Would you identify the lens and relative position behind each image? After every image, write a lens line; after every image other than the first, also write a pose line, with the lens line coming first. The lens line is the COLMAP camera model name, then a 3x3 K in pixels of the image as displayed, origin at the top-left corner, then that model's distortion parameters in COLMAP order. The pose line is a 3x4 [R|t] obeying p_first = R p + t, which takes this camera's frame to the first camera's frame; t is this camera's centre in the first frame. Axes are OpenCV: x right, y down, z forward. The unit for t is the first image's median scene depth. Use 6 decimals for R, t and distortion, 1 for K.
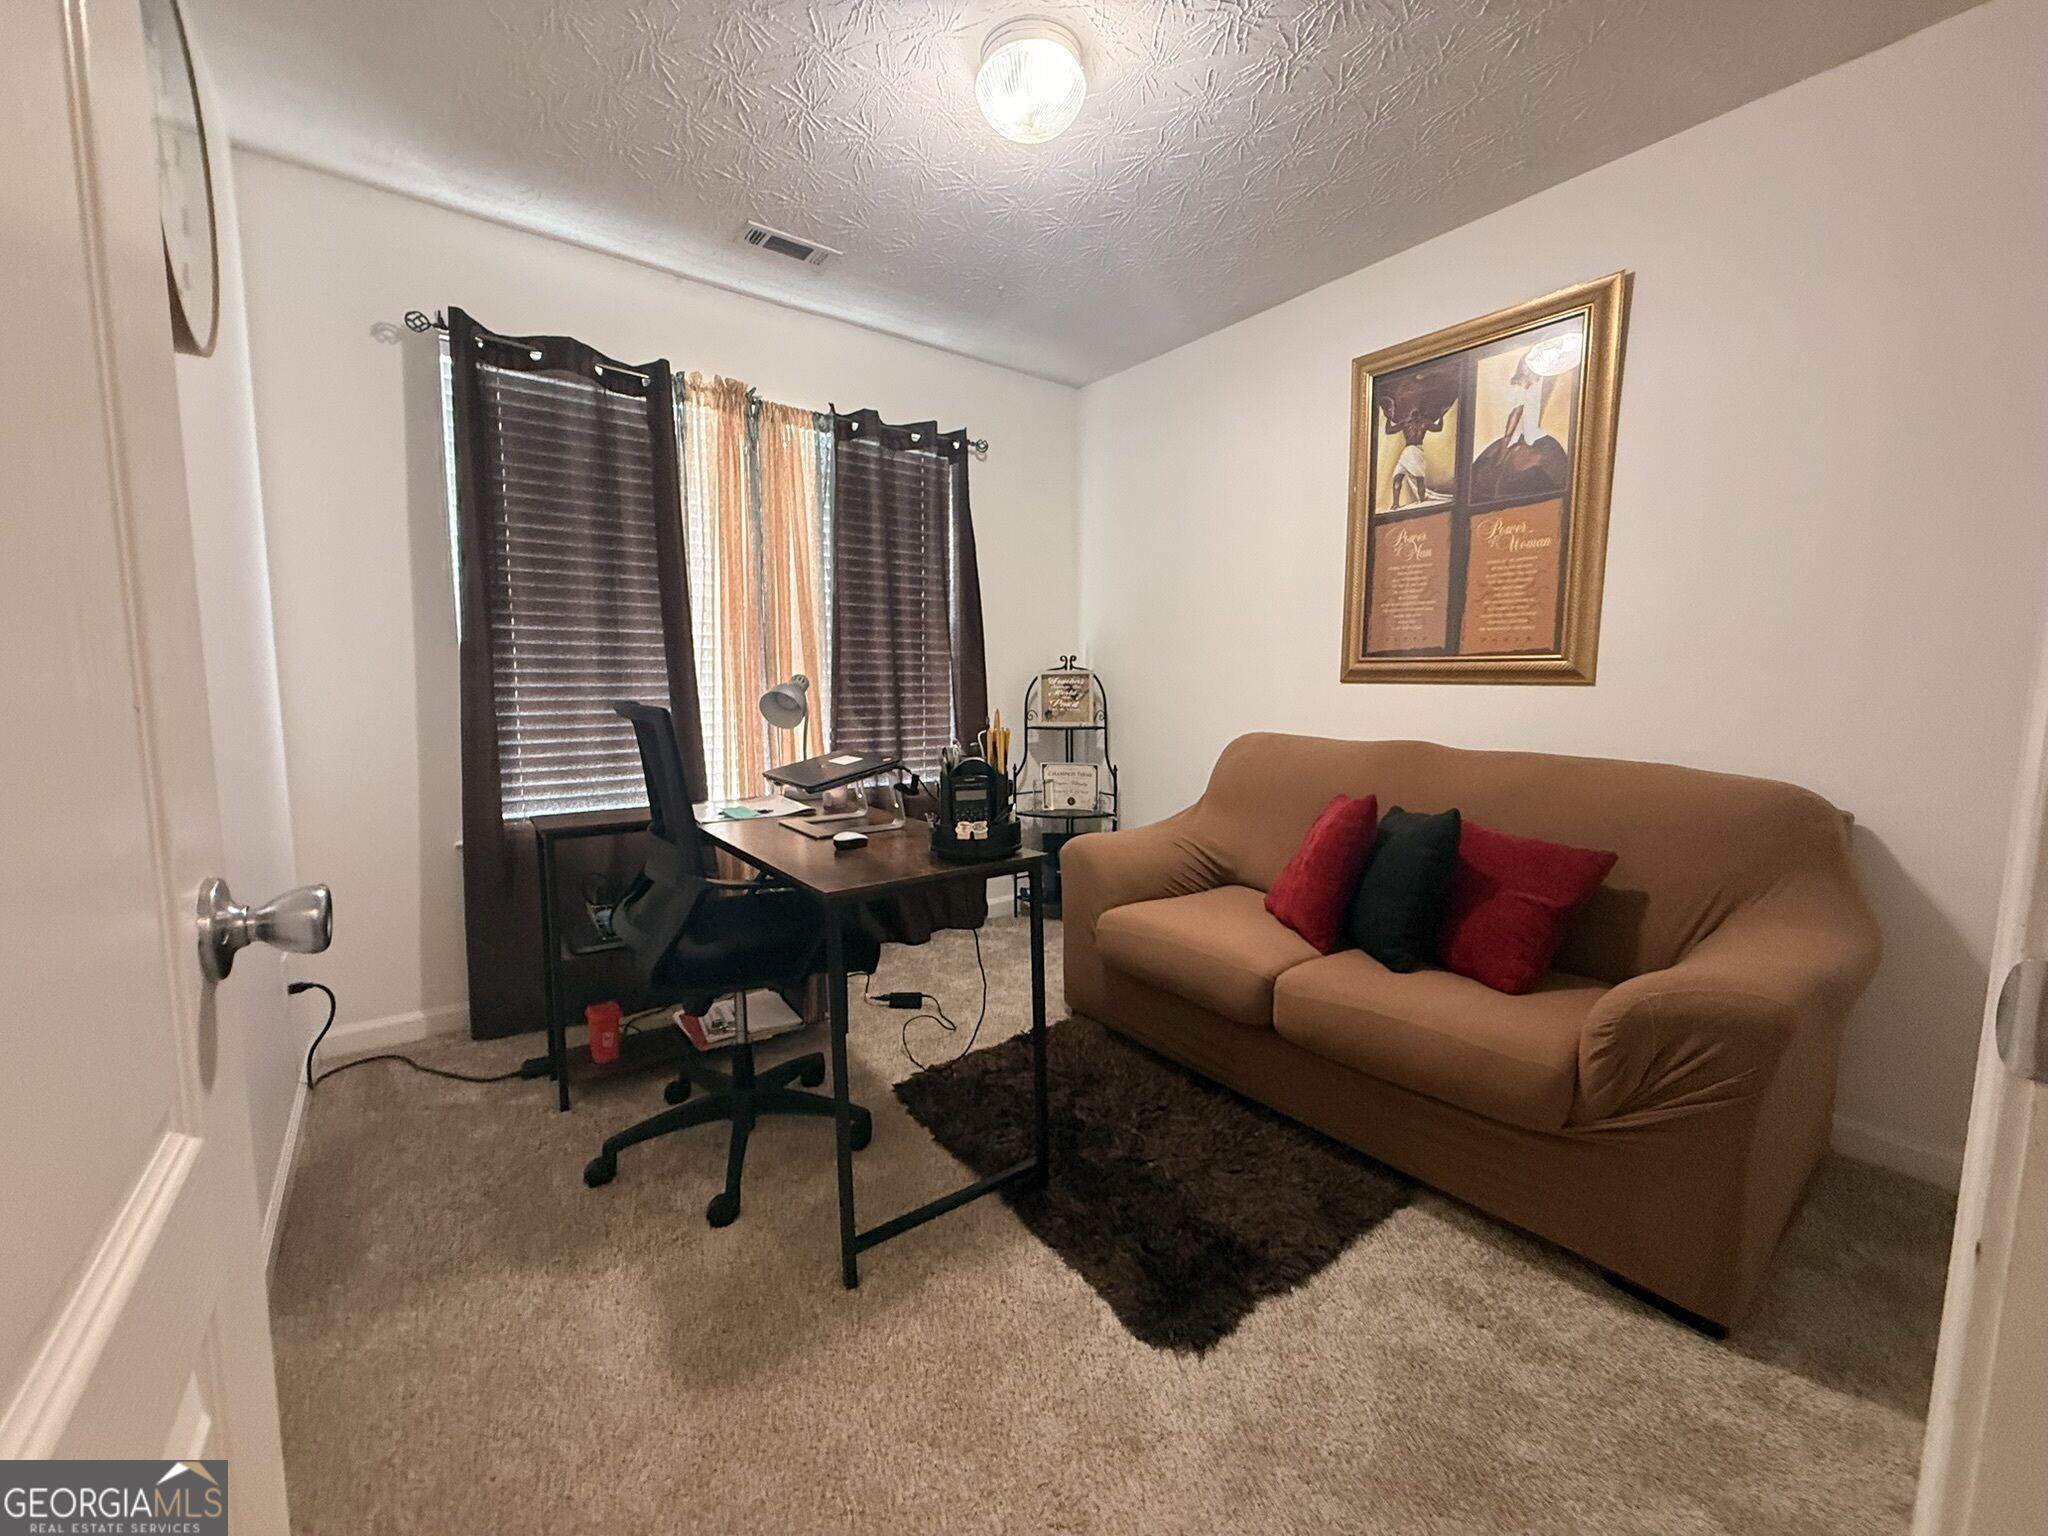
lens RADIAL K [[807.0, 0, 1027.0], [0, 807.0, 766.0], [0, 0, 1]] dist [-0.002866, -0.000890]
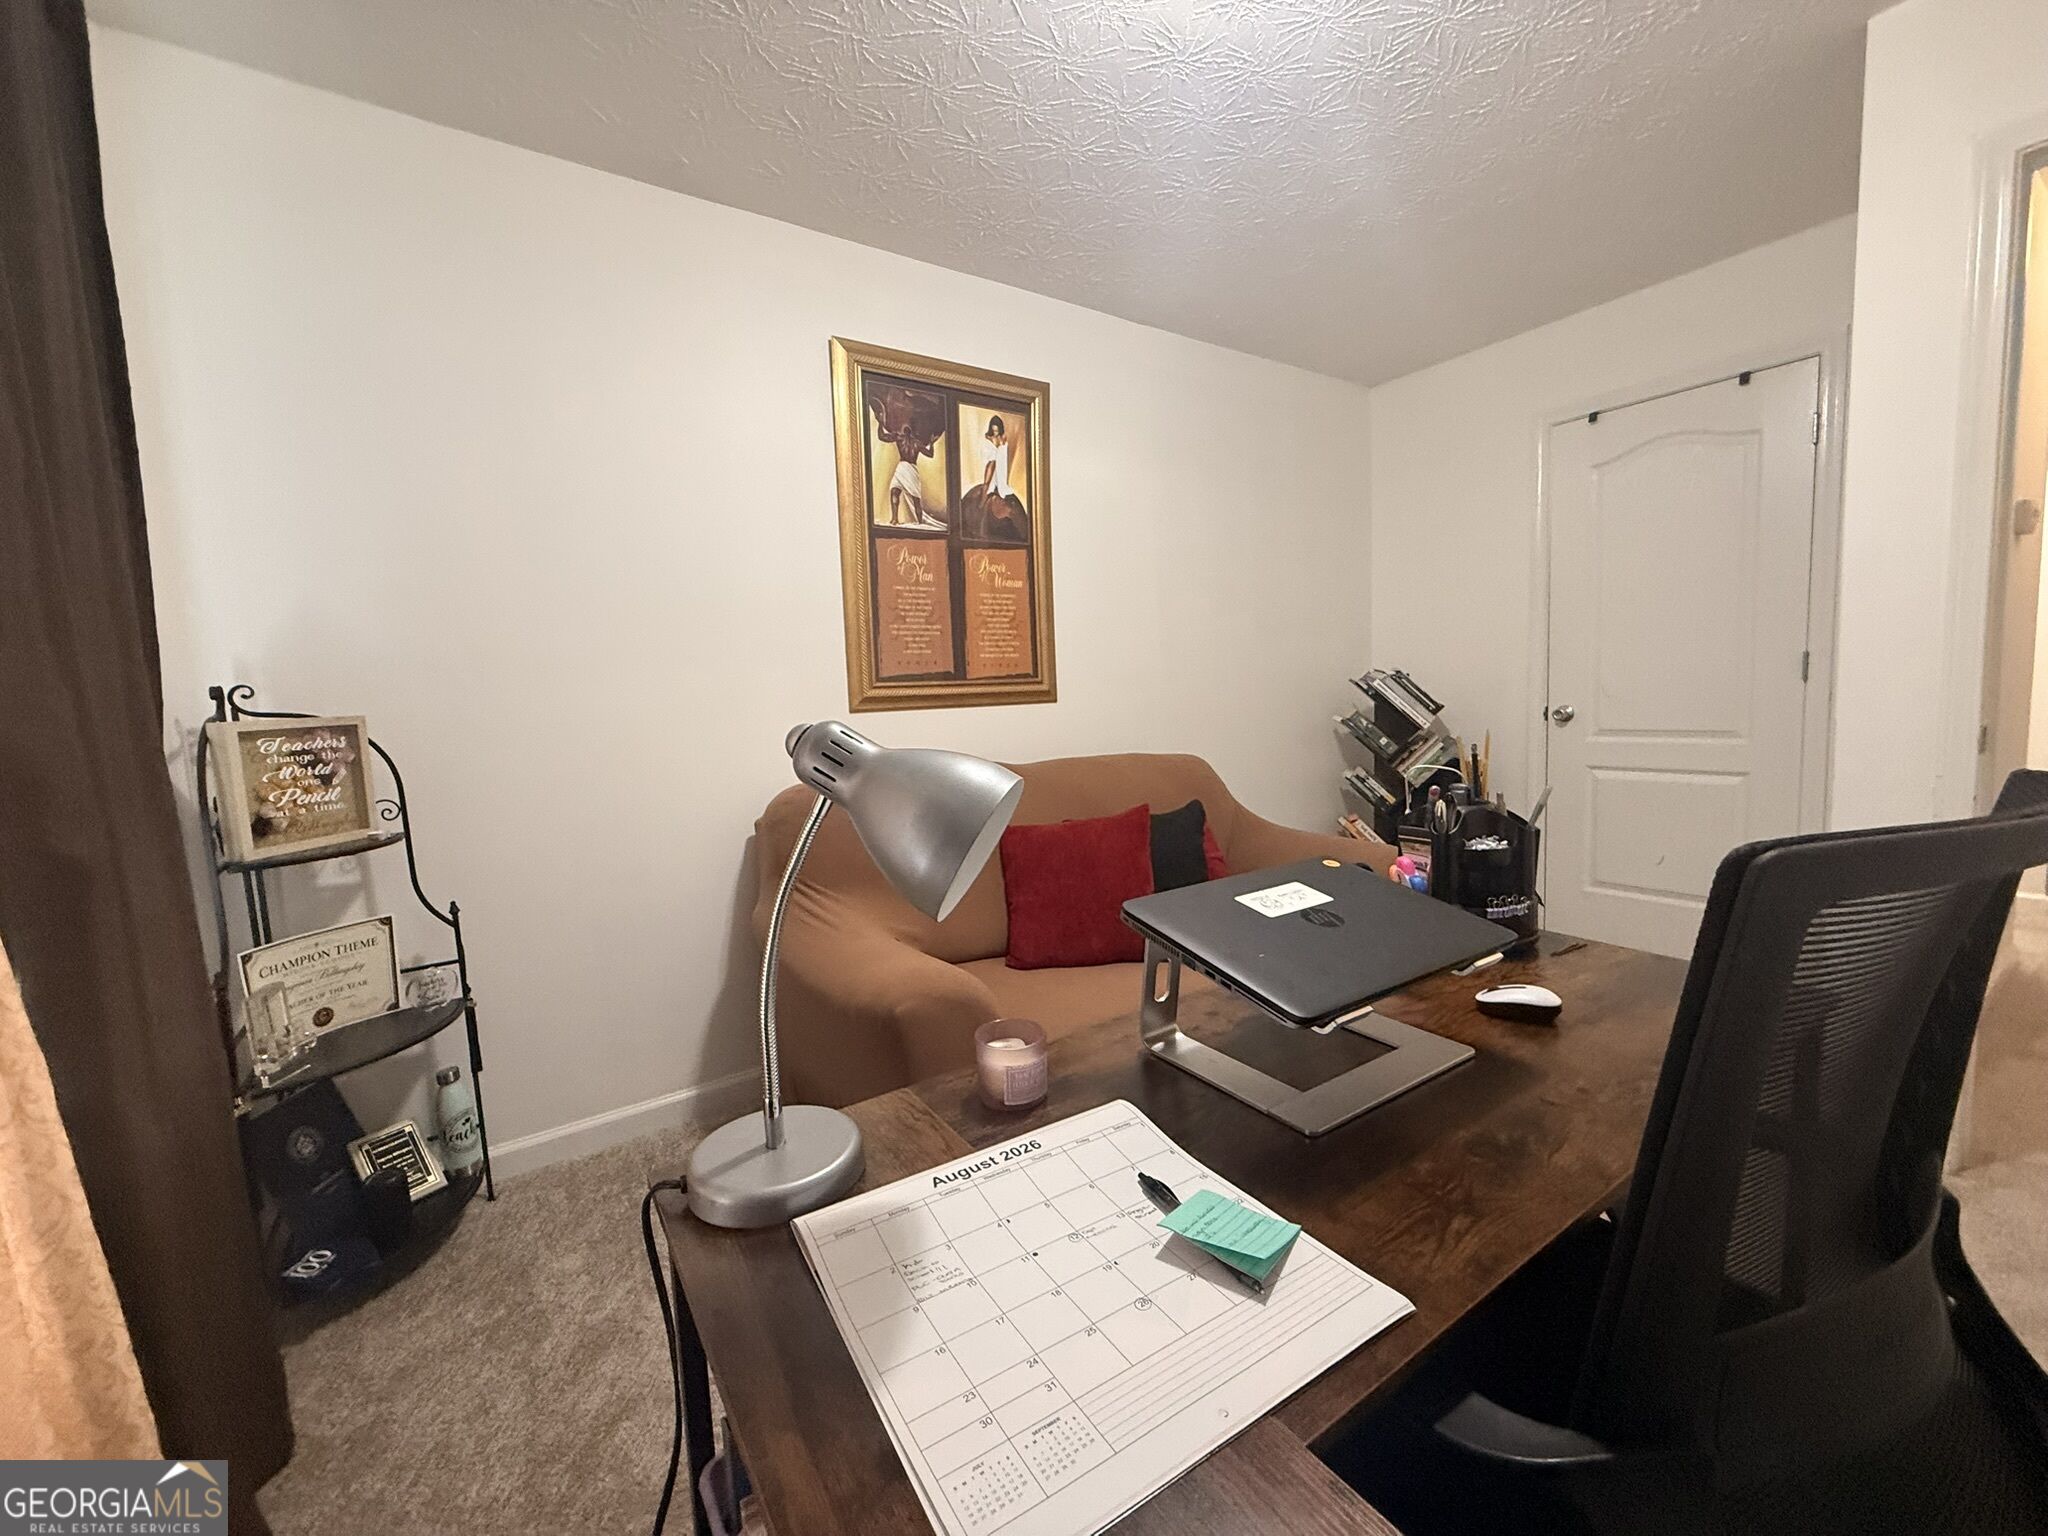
lens RADIAL K [[807.0, 0, 1027.5], [0, 807.0, 767.1], [0, 0, 1]] dist [-0.002866, -0.000890]
pose [[0.071781, -0.092944, 0.993081, -0.498455], [0.156354, 0.984388, 0.080829, -0.096085], [-0.985089, 0.149470, 0.085192, 0.832798]]
